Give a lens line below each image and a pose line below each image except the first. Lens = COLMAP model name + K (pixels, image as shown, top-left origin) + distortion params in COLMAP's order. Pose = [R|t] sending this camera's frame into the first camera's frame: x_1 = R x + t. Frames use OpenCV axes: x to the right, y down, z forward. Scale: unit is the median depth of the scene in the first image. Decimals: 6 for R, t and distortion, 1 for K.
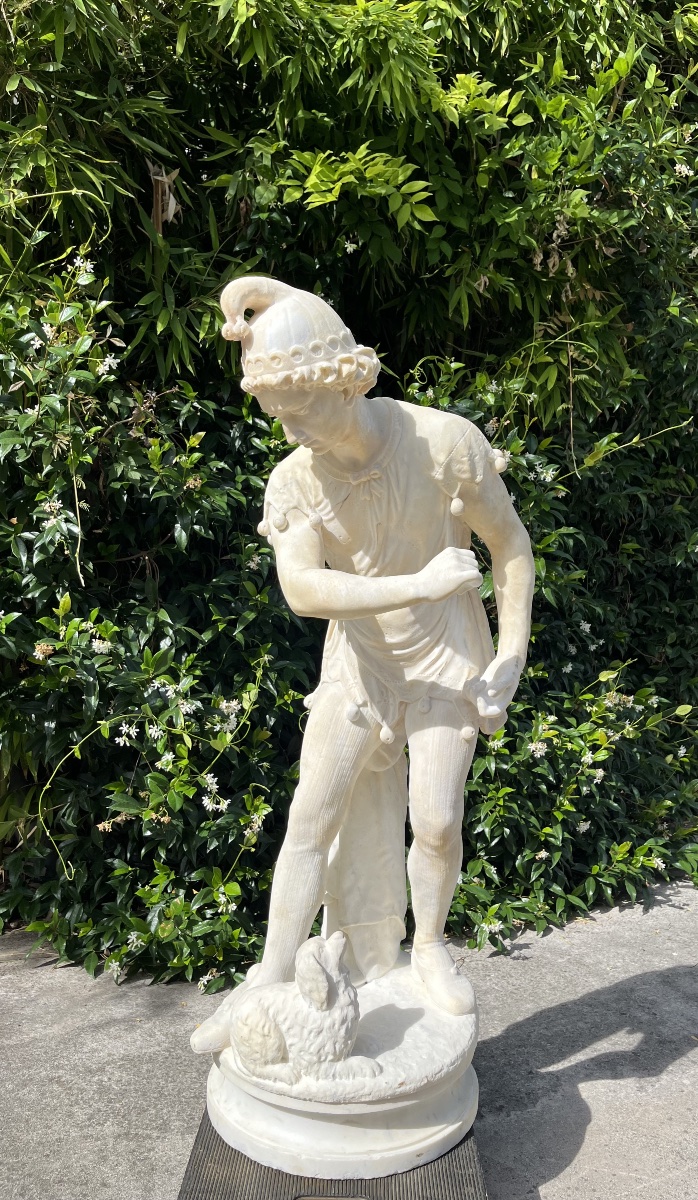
lens RADIAL K [[942.0, 0, 376.7], [0, 942.0, 607.8], [0, 0, 1]] dist [0.020666, -0.003515]
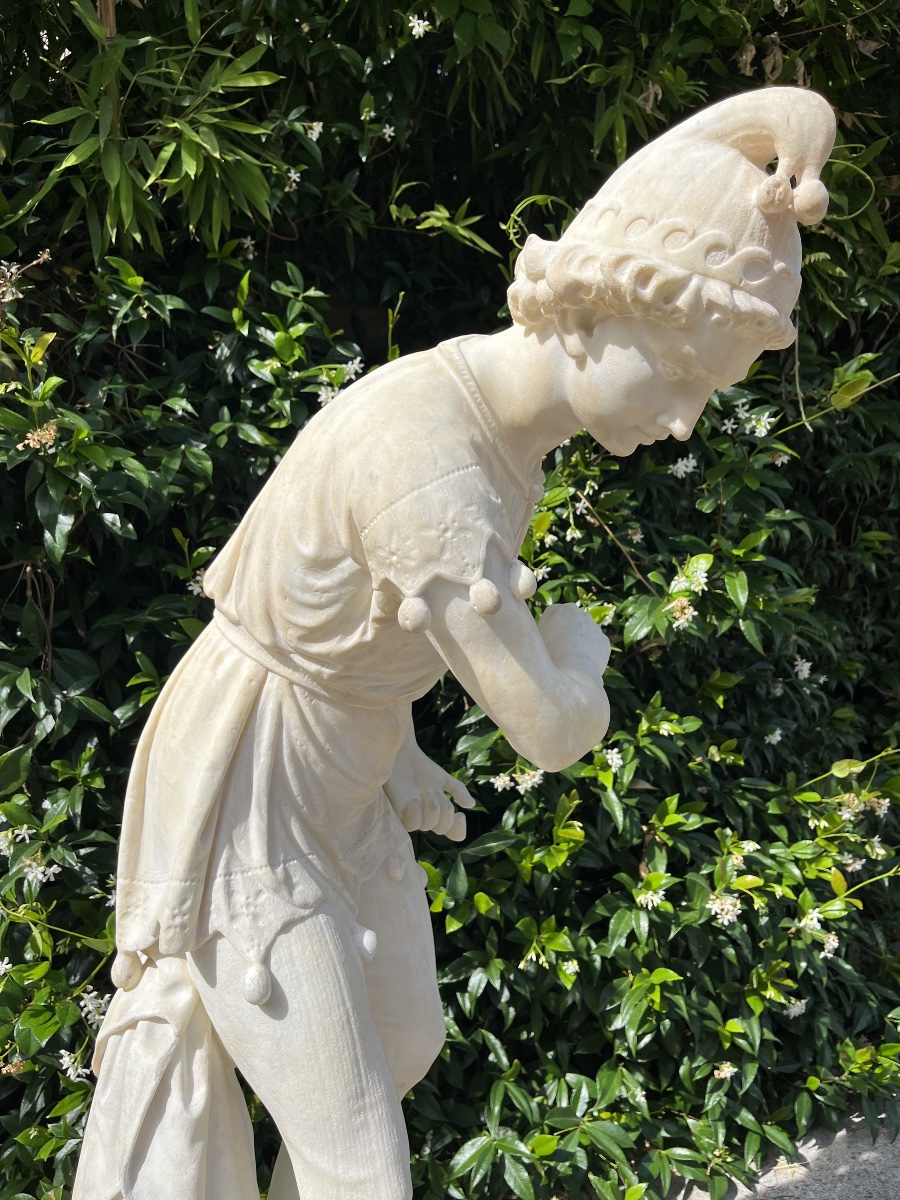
lens RADIAL K [[933.2, 0, 453.6], [0, 933.2, 597.2], [0, 0, 1]] dist [0.057763, -0.094530]
pose [[0.994649, 0.023219, -0.100670, 0.069091], [-0.019014, 0.998914, 0.042532, -0.066611], [0.101549, -0.040390, 0.994010, 0.481450]]
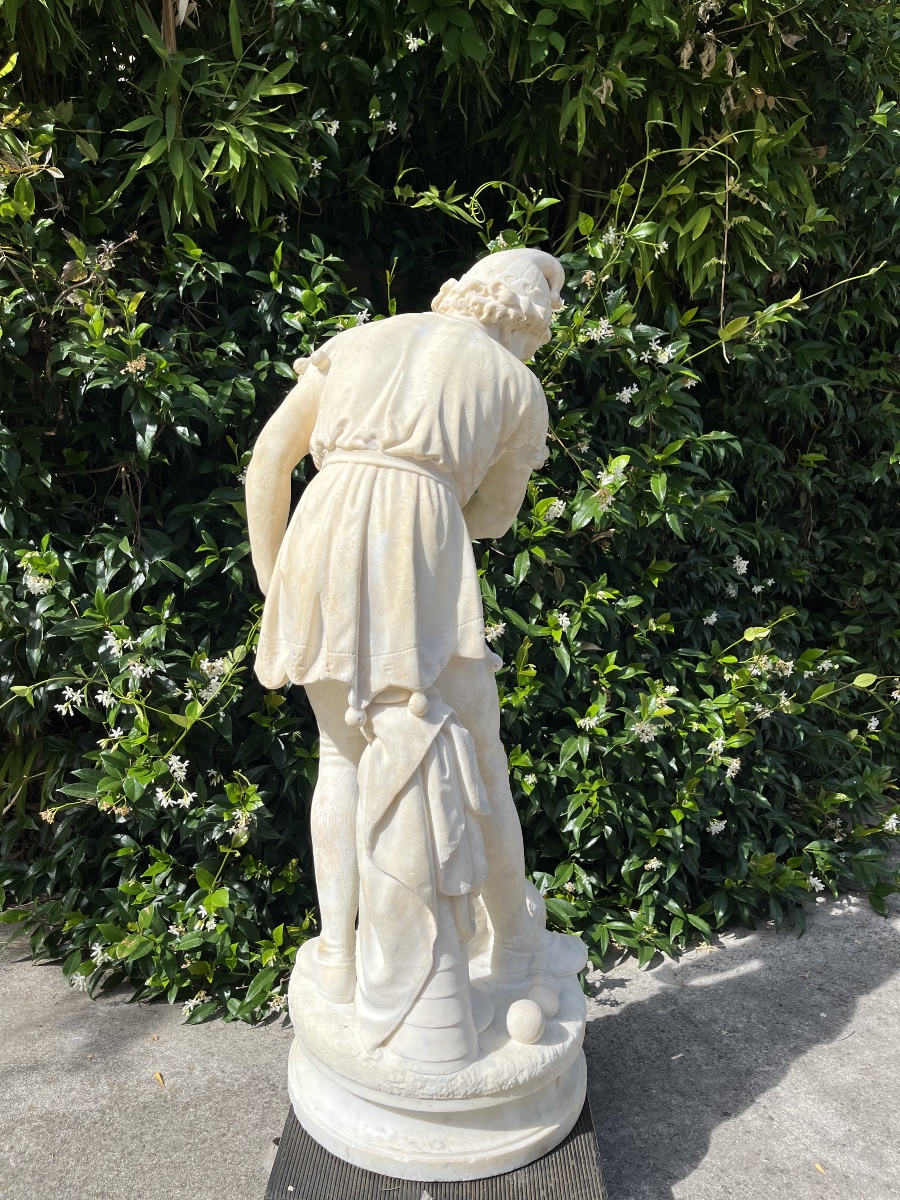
lens RADIAL K [[933.2, 0, 447.1], [0, 933.2, 608.1], [0, 0, 1]] dist [0.057763, -0.094530]
pose [[0.986854, 0.030448, -0.158722, 0.147782], [-0.015620, 0.995465, 0.093841, -0.016400], [0.160860, -0.090128, 0.982853, 0.288169]]
